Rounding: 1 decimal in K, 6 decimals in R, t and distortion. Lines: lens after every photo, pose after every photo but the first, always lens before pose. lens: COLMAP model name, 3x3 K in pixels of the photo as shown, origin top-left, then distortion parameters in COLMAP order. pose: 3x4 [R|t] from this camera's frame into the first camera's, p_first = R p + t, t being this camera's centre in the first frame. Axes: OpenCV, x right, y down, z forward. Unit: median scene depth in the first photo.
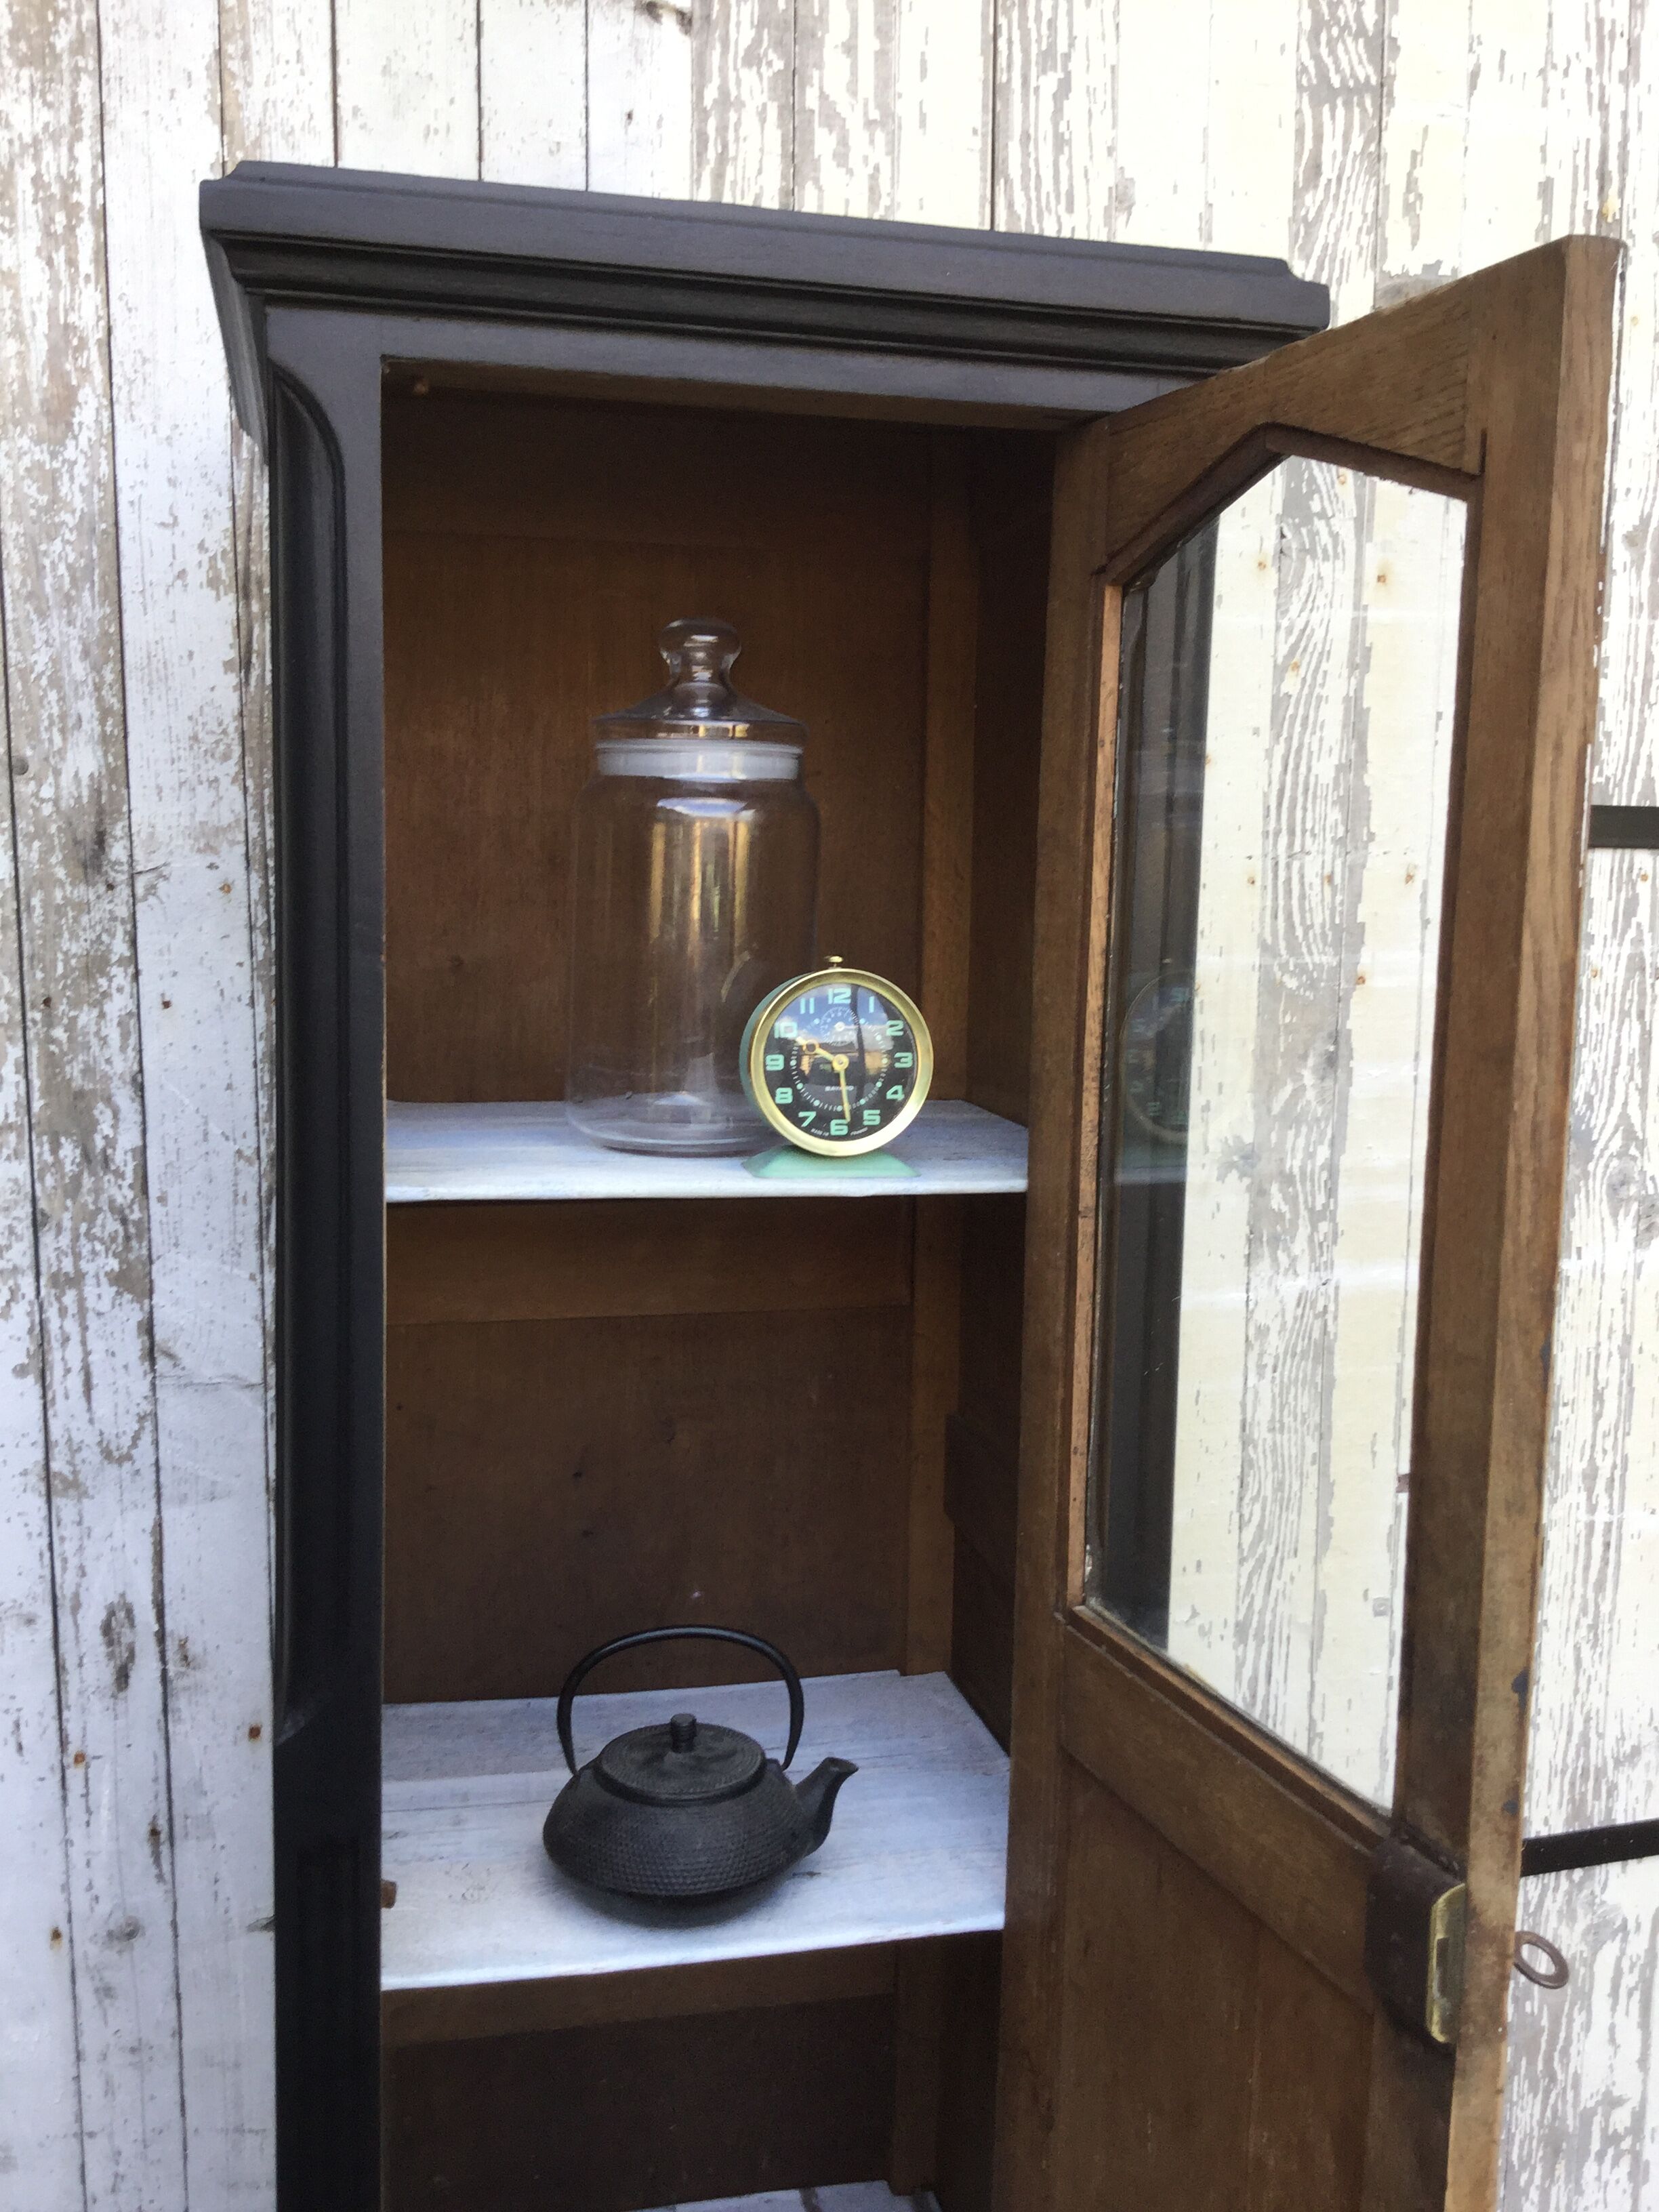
lens RADIAL K [[2022.4, 0, 780.2], [0, 2022.4, 1129.9], [0, 0, 1]] dist [0.007273, 0.000000]
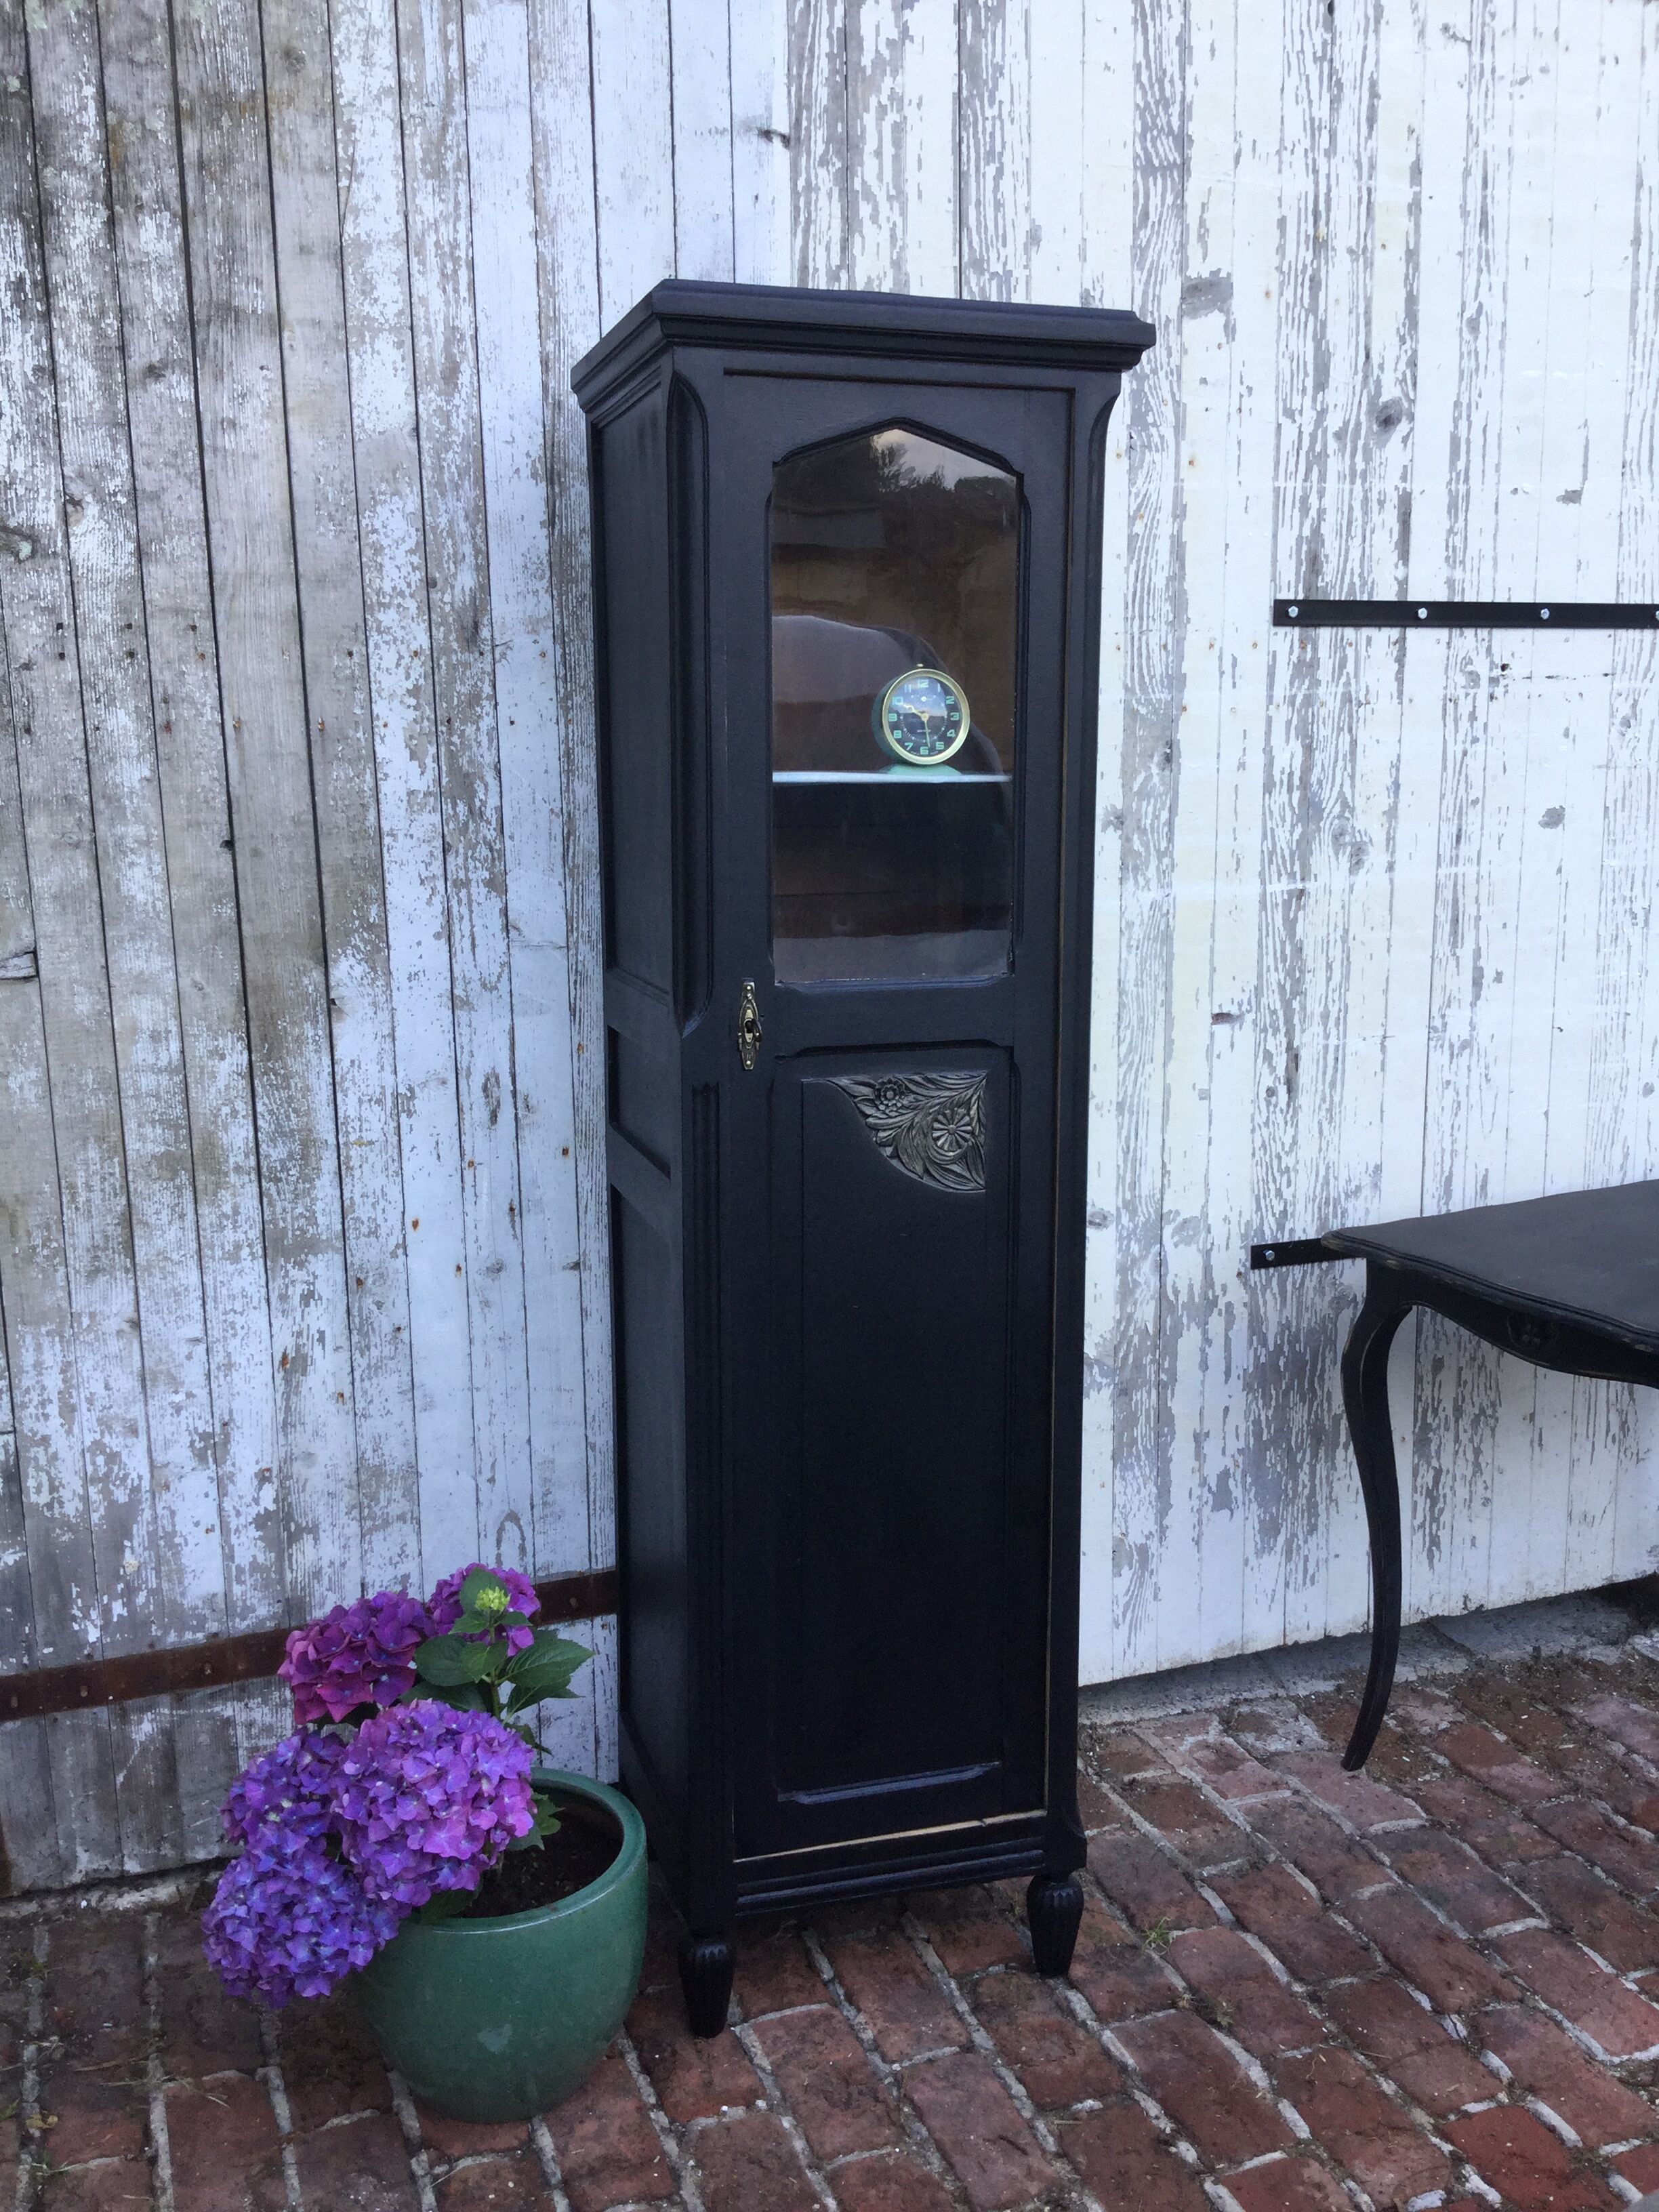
lens RADIAL K [[2022.4, 0, 770.5], [0, 2022.4, 1142.3], [0, 0, 1]] dist [0.007273, 0.000000]
pose [[0.996647, -0.038723, 0.072085, -0.209580], [0.034574, 0.997721, 0.057942, 0.196048], [-0.074165, -0.055256, 0.995714, -0.736336]]
